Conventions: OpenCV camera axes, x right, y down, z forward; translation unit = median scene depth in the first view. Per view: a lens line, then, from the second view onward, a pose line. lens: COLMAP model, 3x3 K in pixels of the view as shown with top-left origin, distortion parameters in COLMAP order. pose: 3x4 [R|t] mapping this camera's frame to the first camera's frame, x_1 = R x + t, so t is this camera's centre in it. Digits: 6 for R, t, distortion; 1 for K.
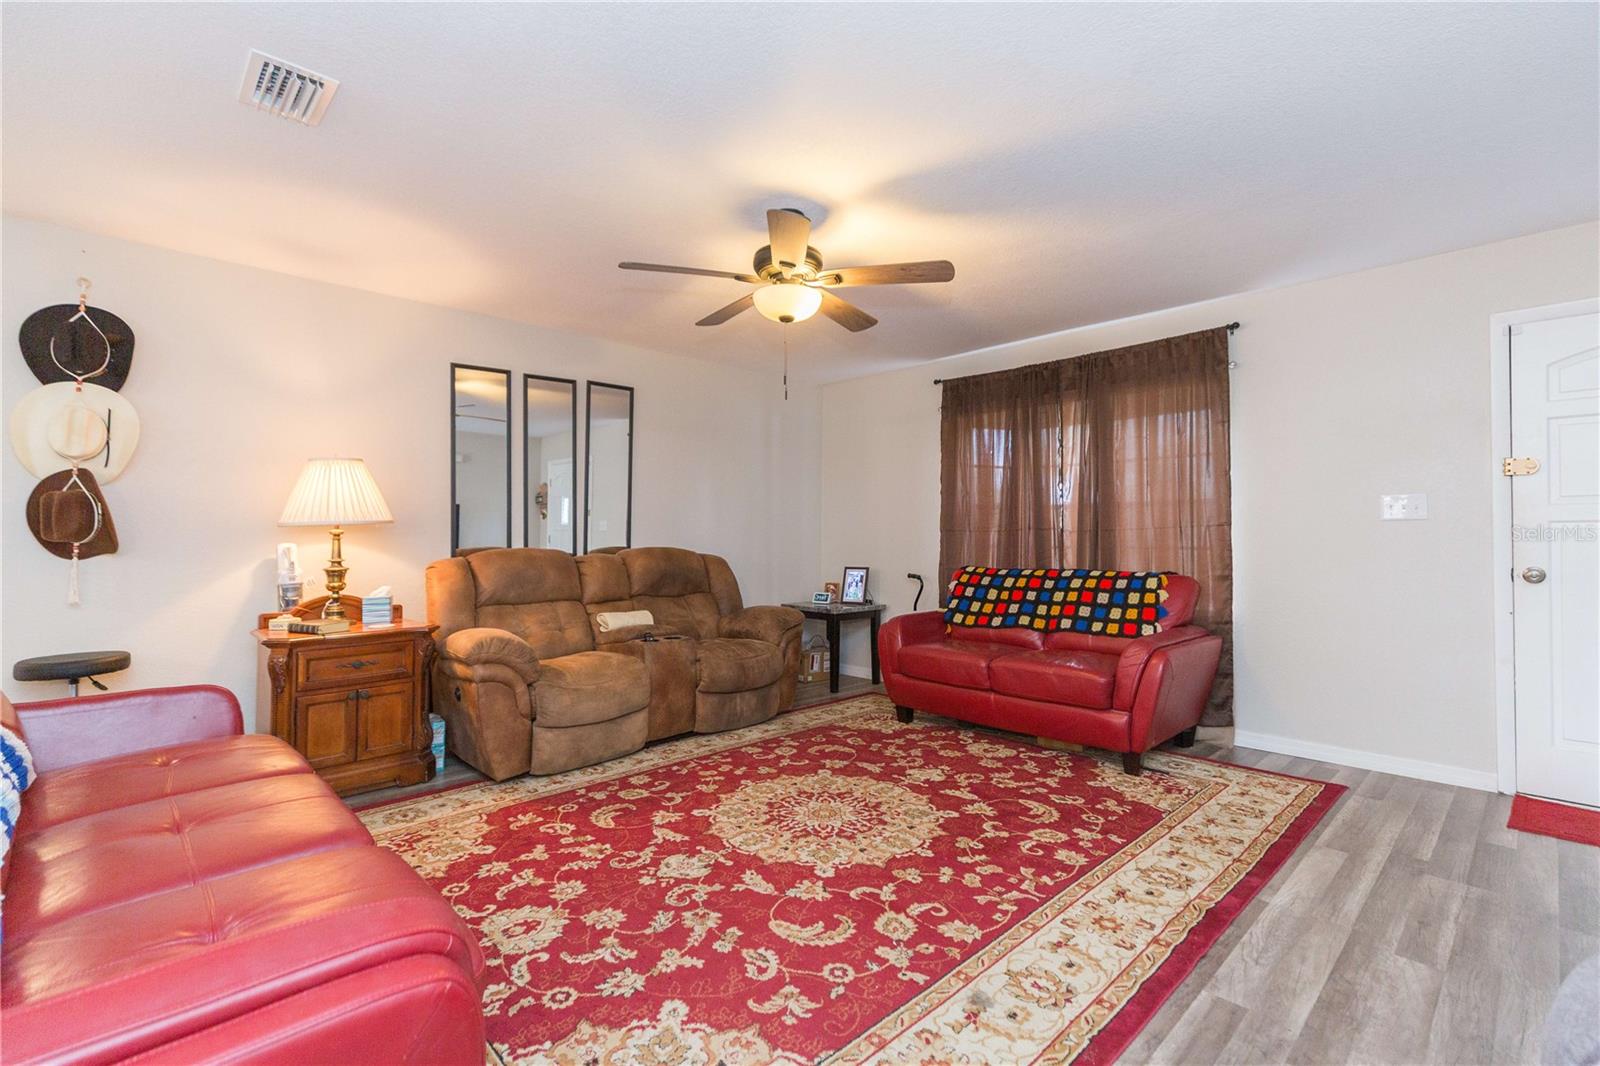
lens RADIAL K [[719.2, 0, 806.0], [0, 719.2, 531.8], [0, 0, 1]] dist [0.001272, 0.000814]
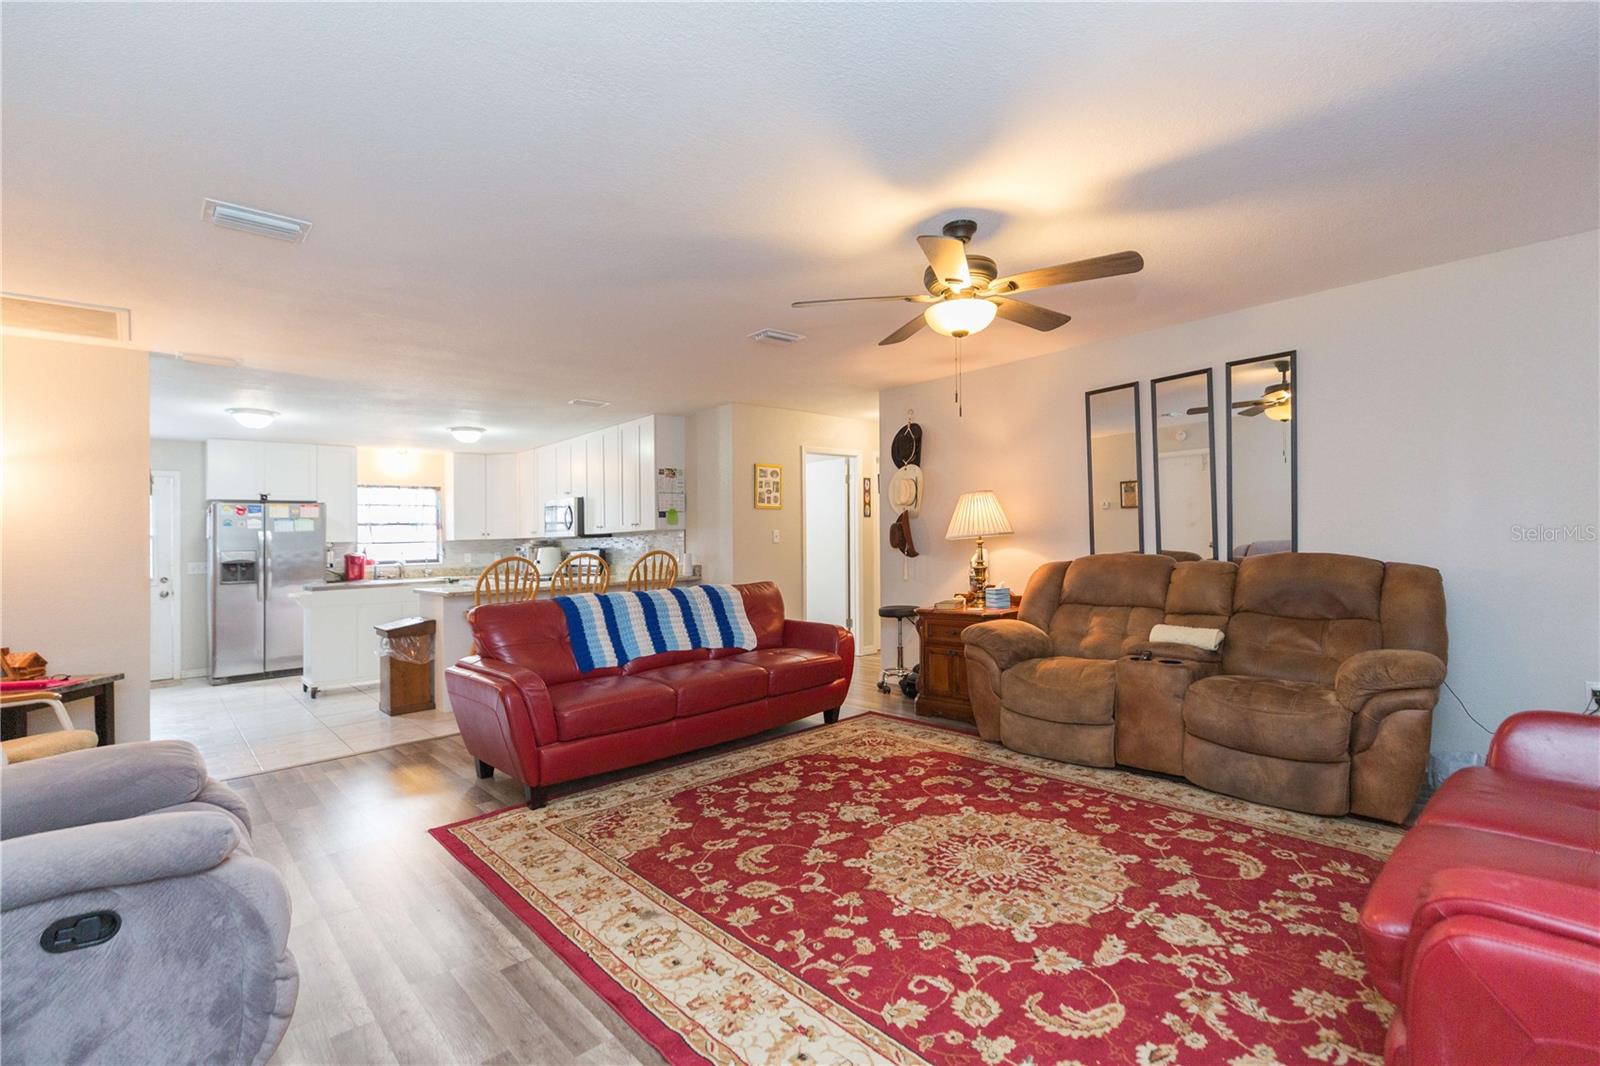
lens RADIAL K [[719.2, 0, 806.0], [0, 719.2, 531.8], [0, 0, 1]] dist [0.001272, 0.000814]
pose [[-0.022131, -0.005984, -0.999737, 0.967308], [0.039477, 0.999197, -0.006854, -0.028712], [0.998975, -0.039618, -0.021877, 0.821809]]
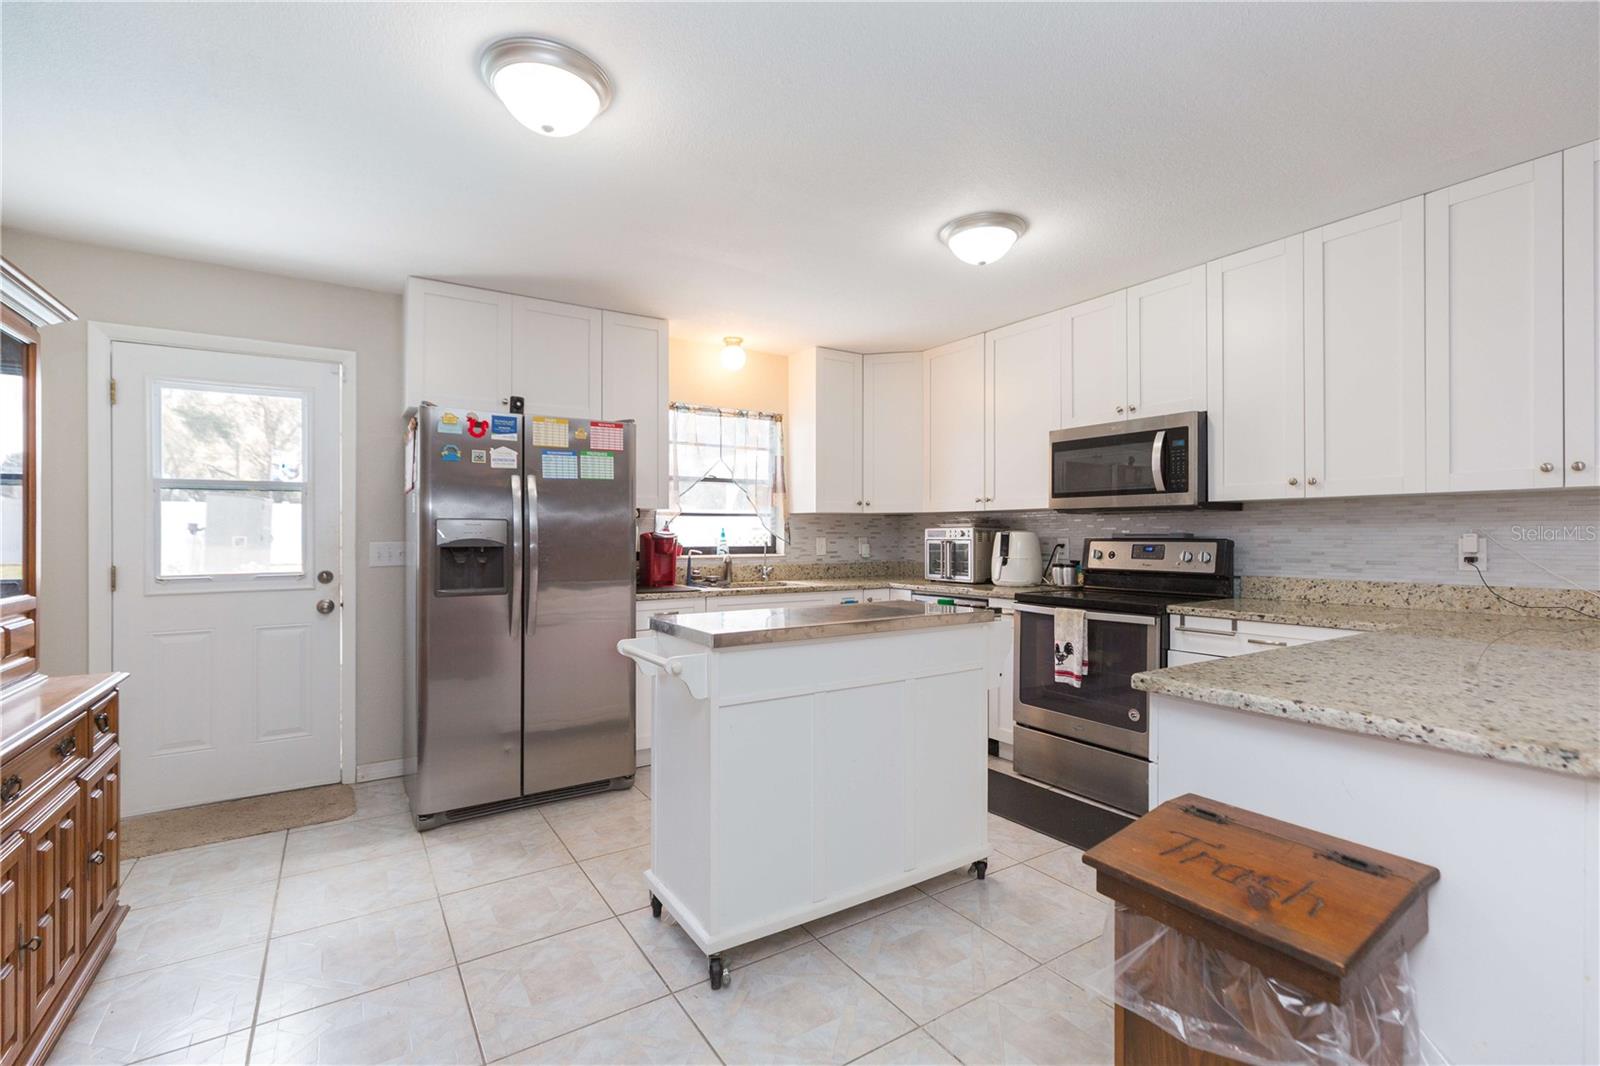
lens RADIAL K [[719.2, 0, 806.0], [0, 719.2, 531.8], [0, 0, 1]] dist [0.001272, 0.000814]
pose [[-0.192337, 0.003714, -0.981322, -0.491585], [0.011485, 0.999933, 0.001533, -0.032249], [0.981262, -0.010976, -0.192366, -0.477273]]
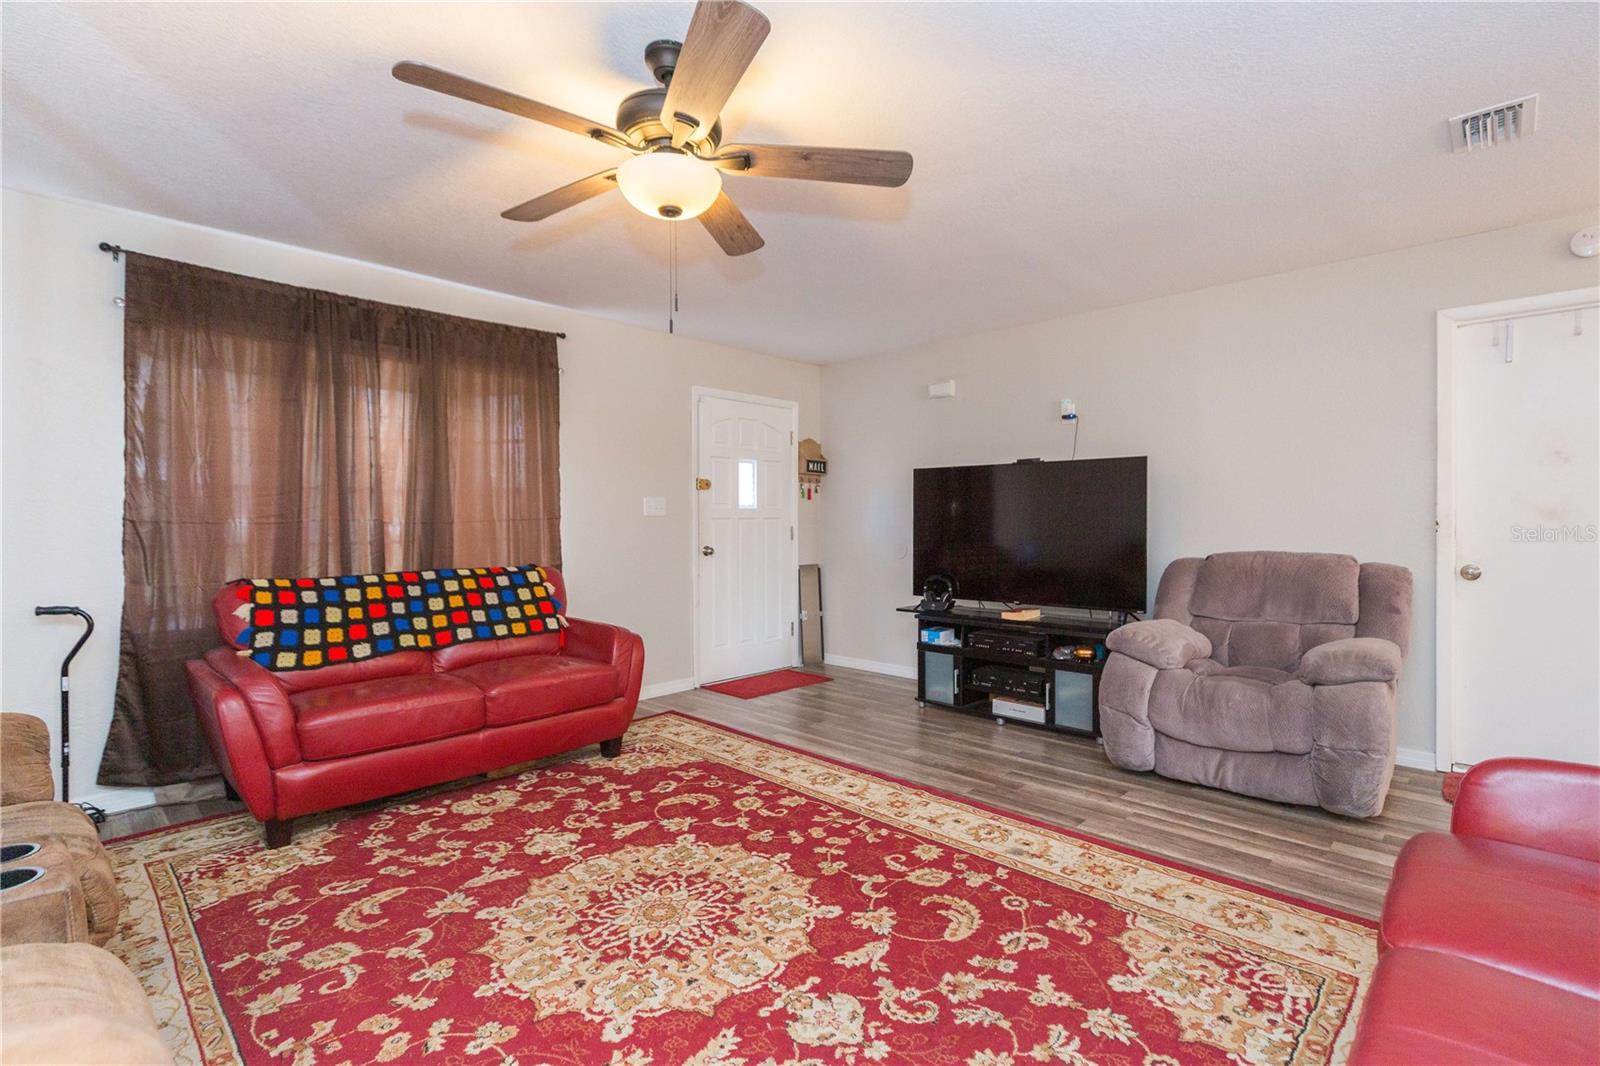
lens RADIAL K [[737.3, 0, 802.0], [0, 737.3, 531.2], [0, 0, 1]] dist [0.001597, -0.000316]
pose [[-0.034795, -0.011430, 0.999329, -0.744004], [-0.004573, 0.999926, 0.011277, -0.006863], [-0.999384, -0.004178, -0.034845, 0.903887]]
